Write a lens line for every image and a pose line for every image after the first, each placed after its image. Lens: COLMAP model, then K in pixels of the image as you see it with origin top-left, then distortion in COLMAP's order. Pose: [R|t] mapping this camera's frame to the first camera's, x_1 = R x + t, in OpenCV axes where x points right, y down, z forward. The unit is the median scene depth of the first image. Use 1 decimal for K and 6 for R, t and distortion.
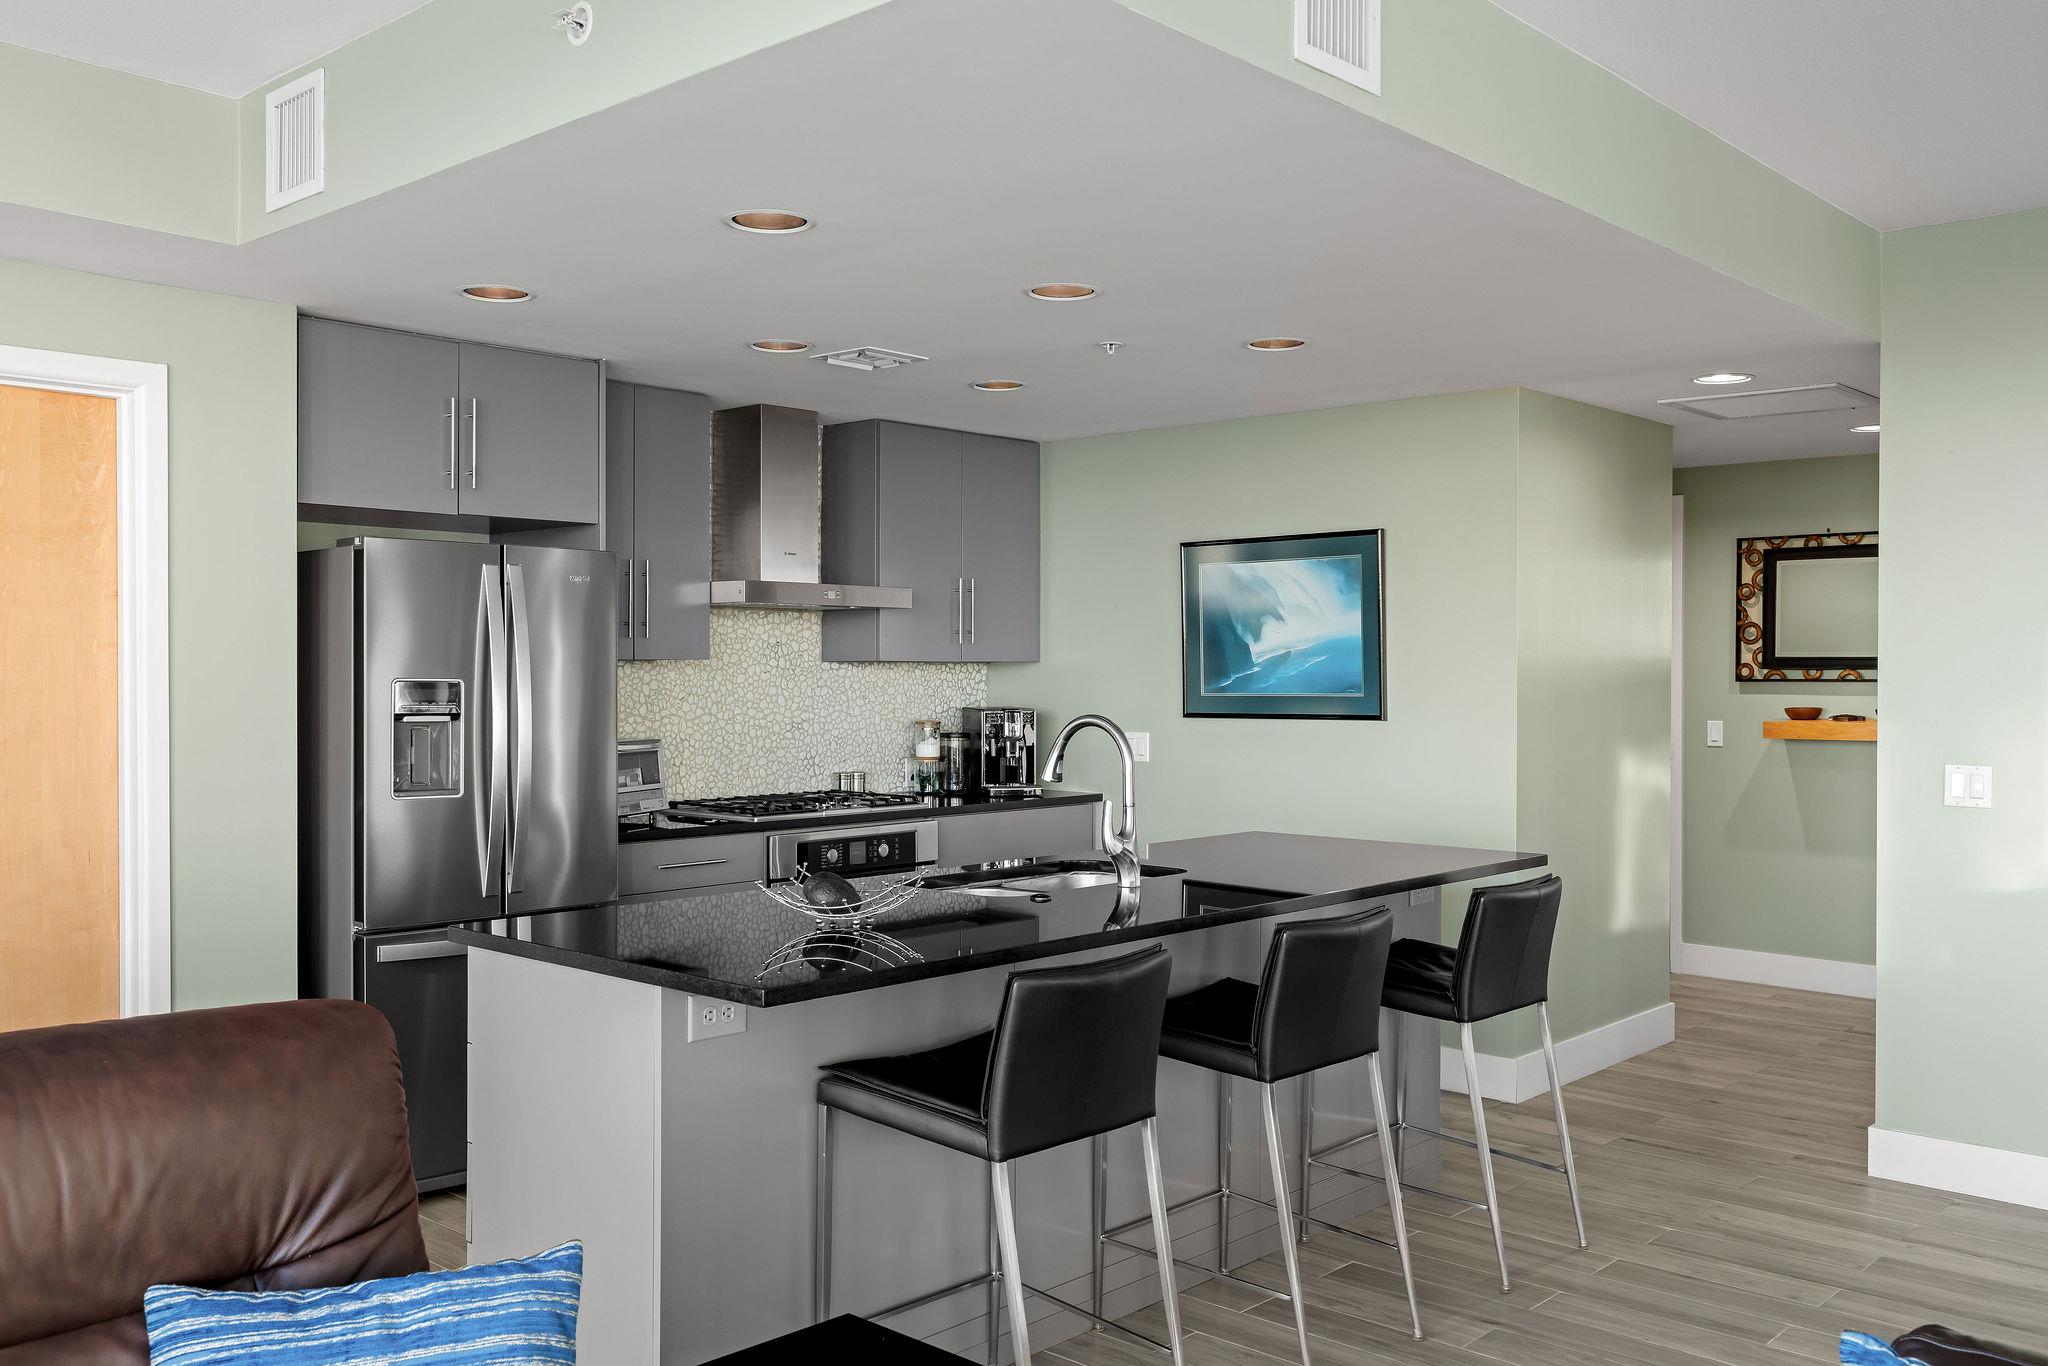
lens RADIAL K [[1735.1, 0, 1024.0], [0, 1735.1, 683.0], [0, 0, 1]] dist [-0.003583, 0.000125]
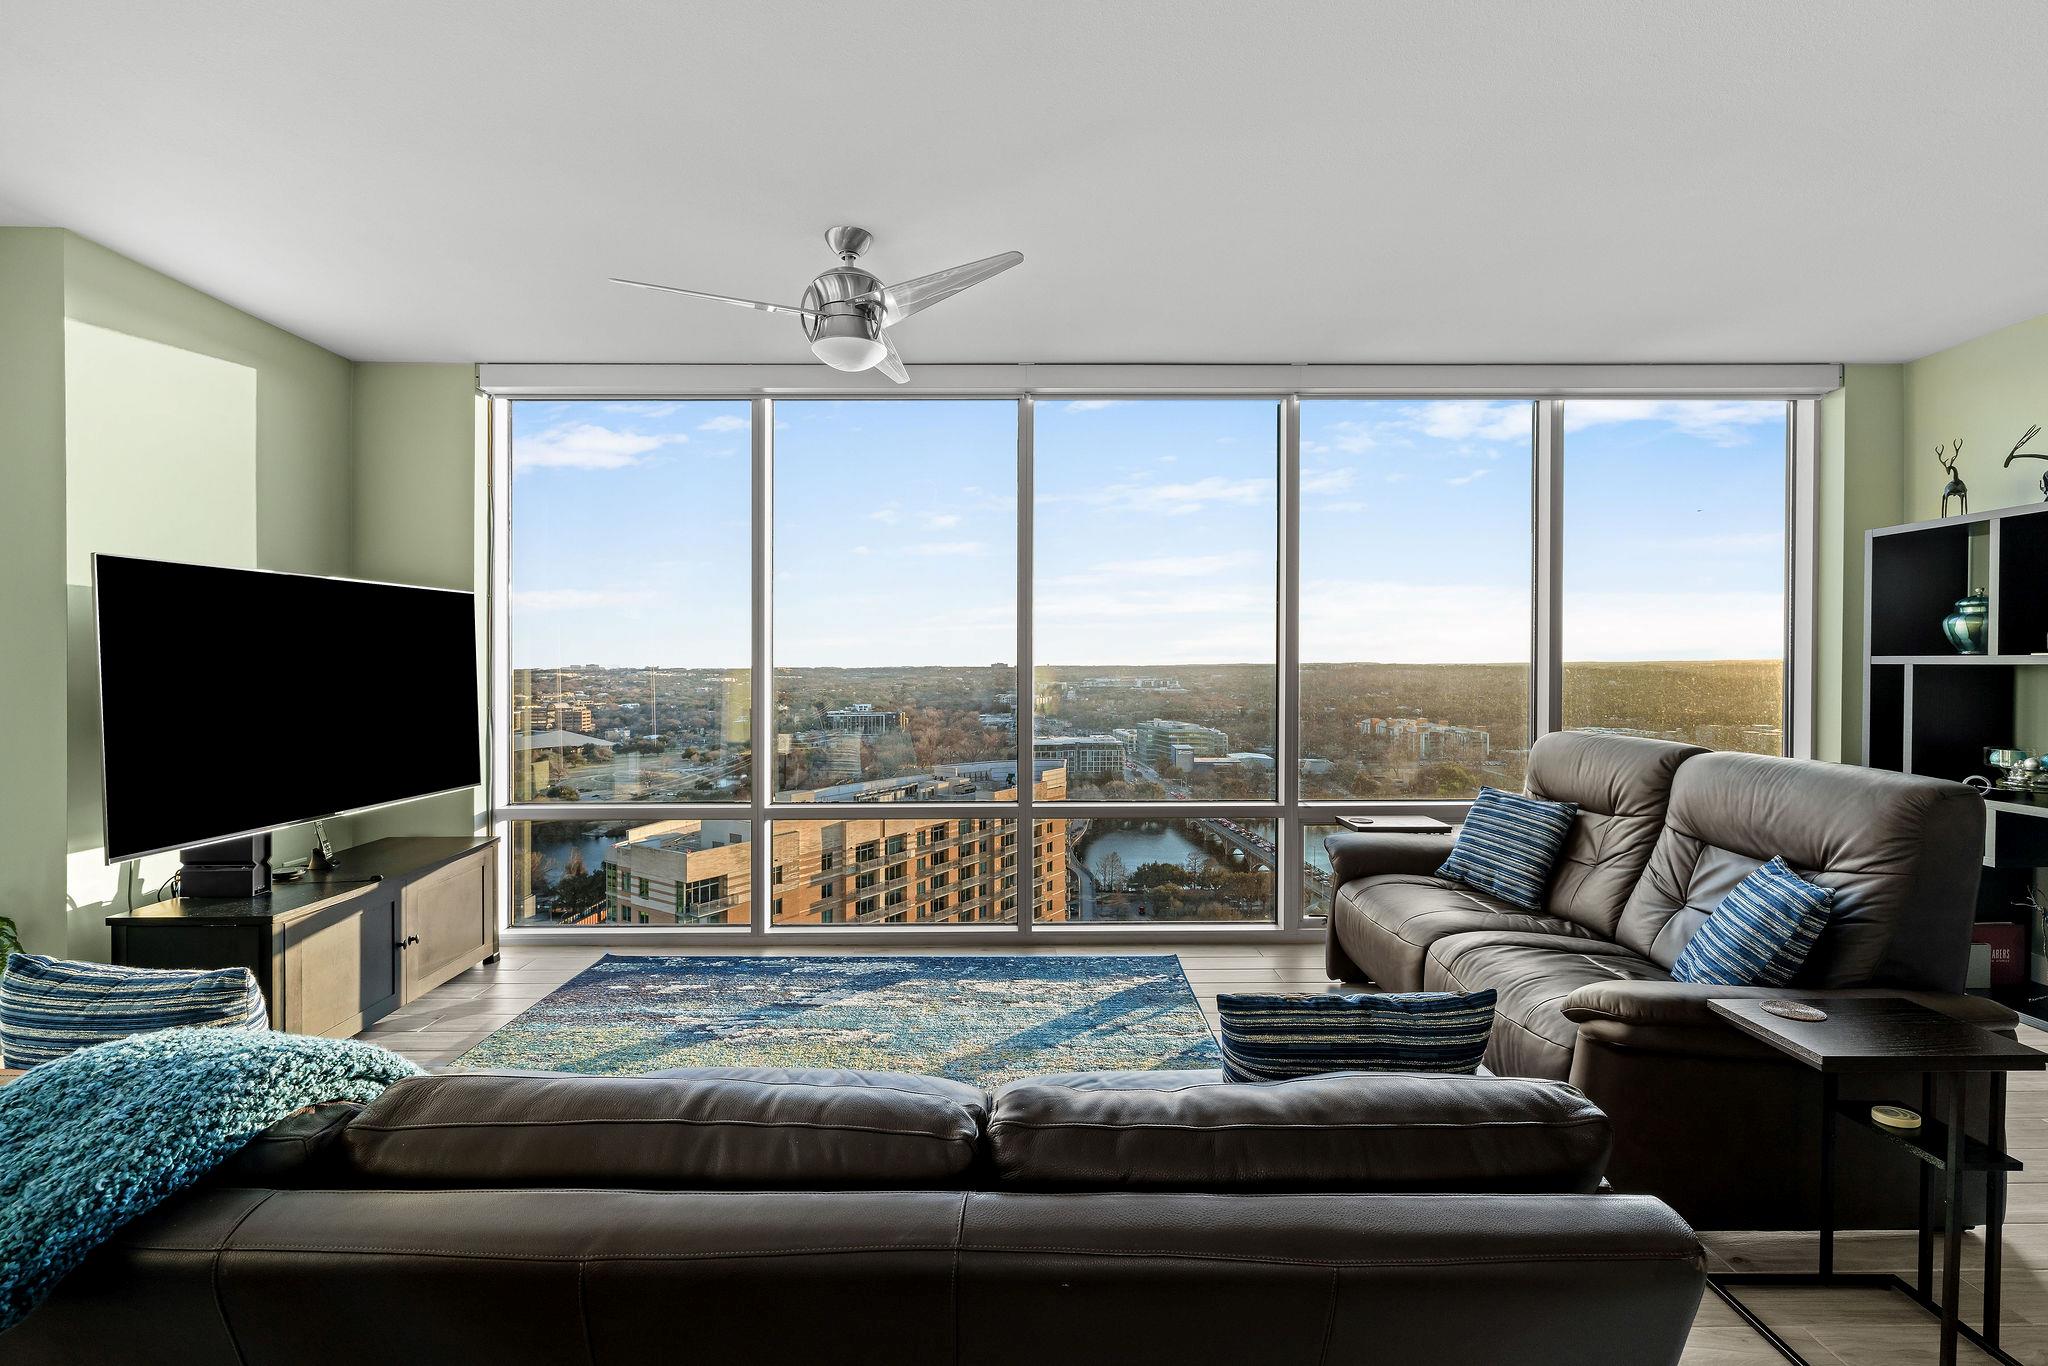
lens RADIAL K [[878.5, 0, 1024.5], [0, 878.5, 671.6], [0, 0, 1]] dist [-0.000691, -0.000552]
pose [[-0.732502, 0.003543, -0.680756, 0.346620], [-0.003229, 0.999957, 0.008679, 0.016404], [0.680757, 0.008555, -0.732459, 0.330283]]
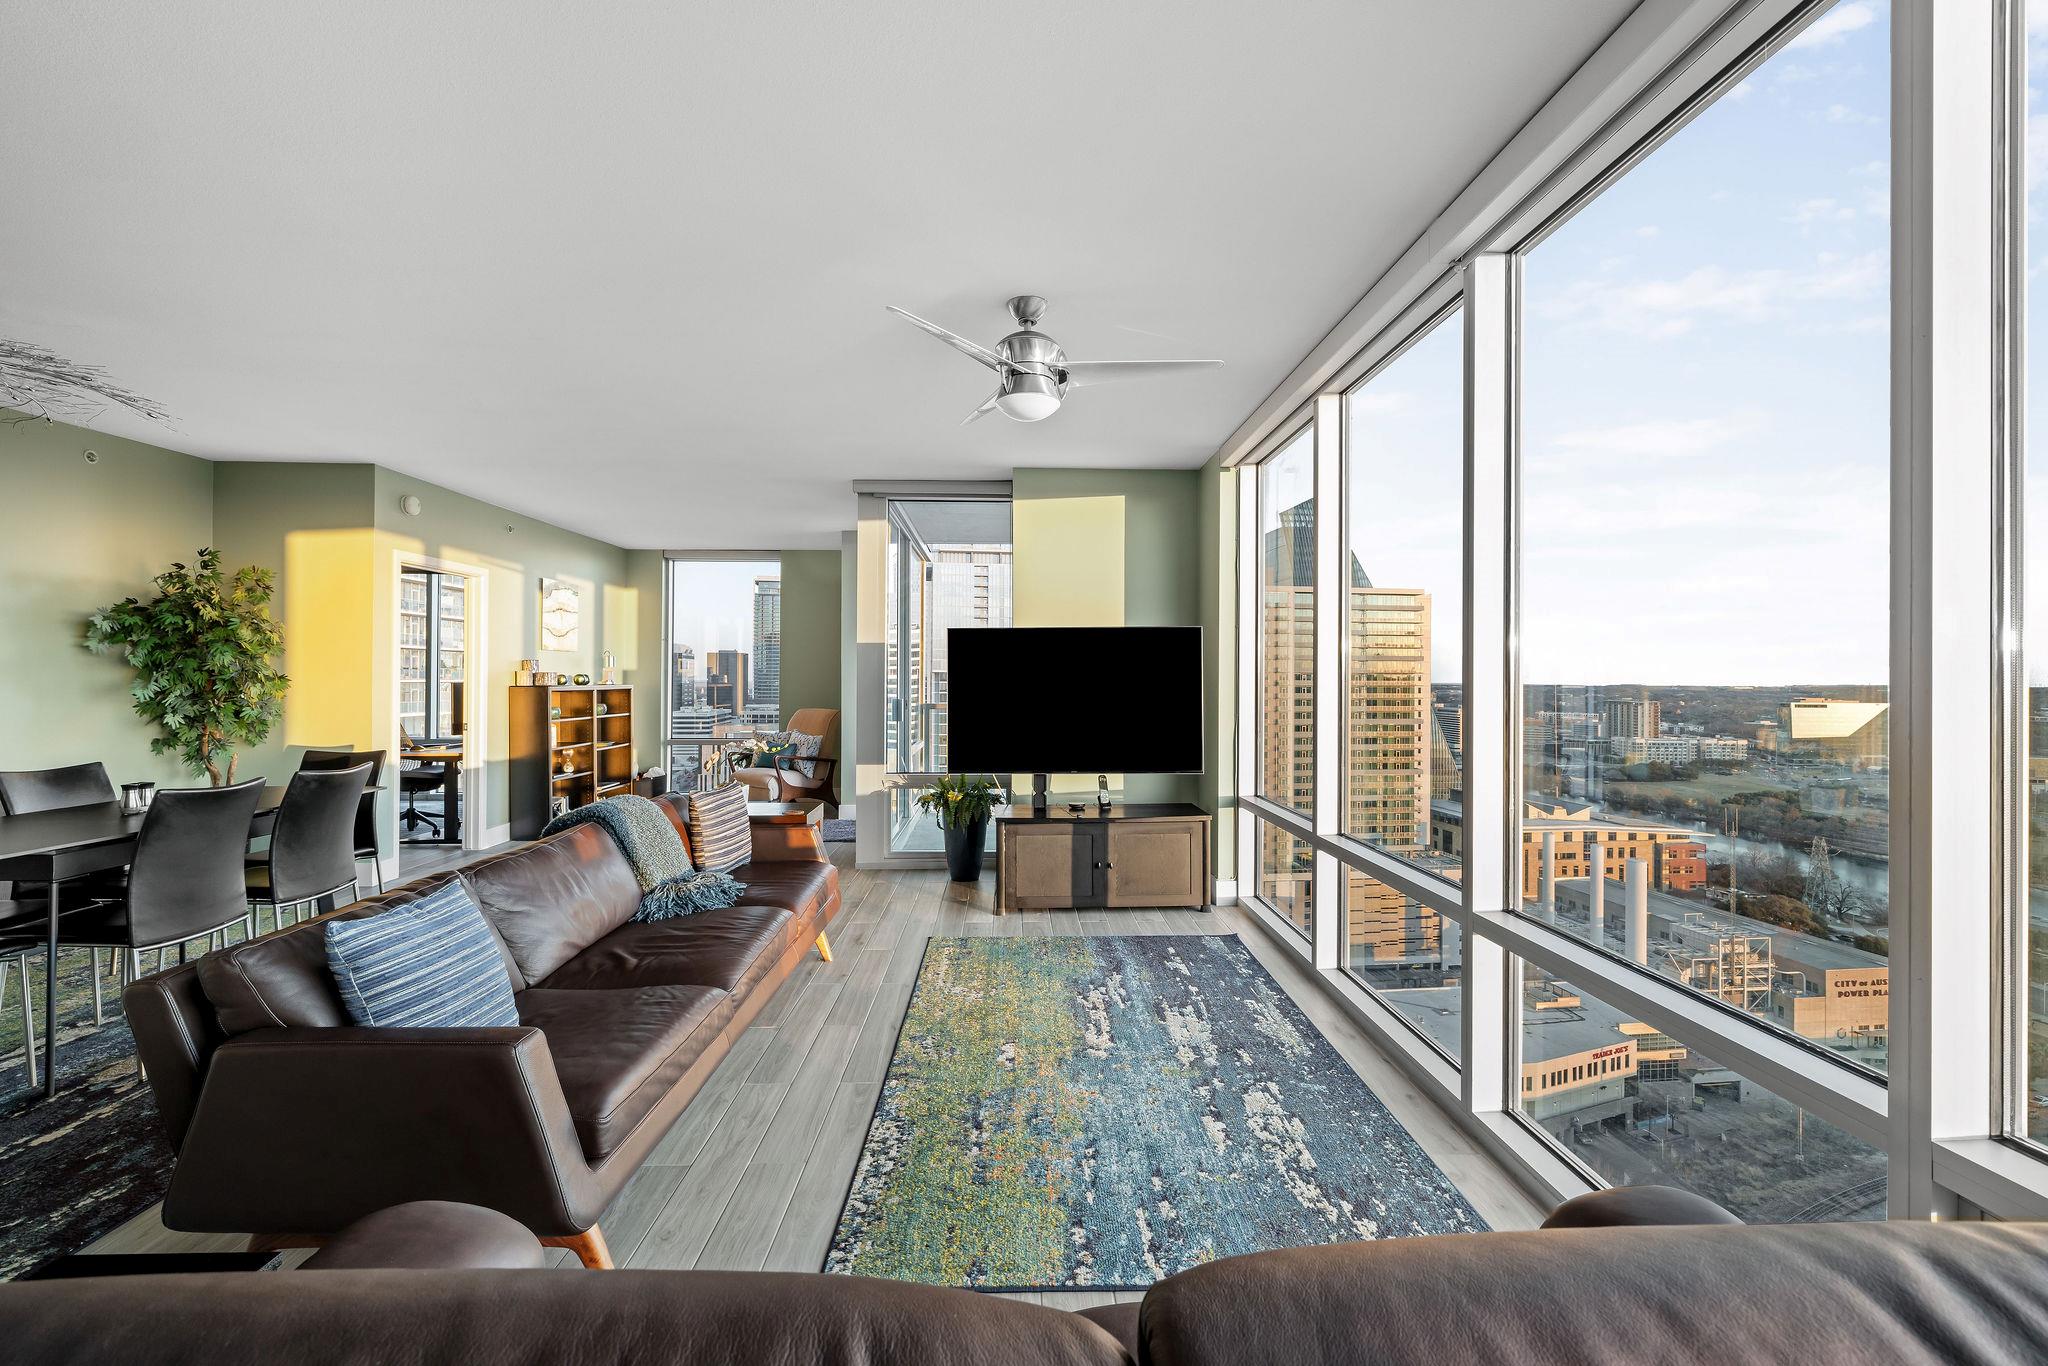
lens RADIAL K [[861.6, 0, 1027.4], [0, 861.6, 668.2], [0, 0, 1]] dist [0.000155, 0.000188]
pose [[-0.694064, 0.004692, 0.719898, -0.235204], [-0.000940, 0.999972, -0.007423, 0.012991], [-0.719912, -0.005829, -0.694040, 0.284431]]
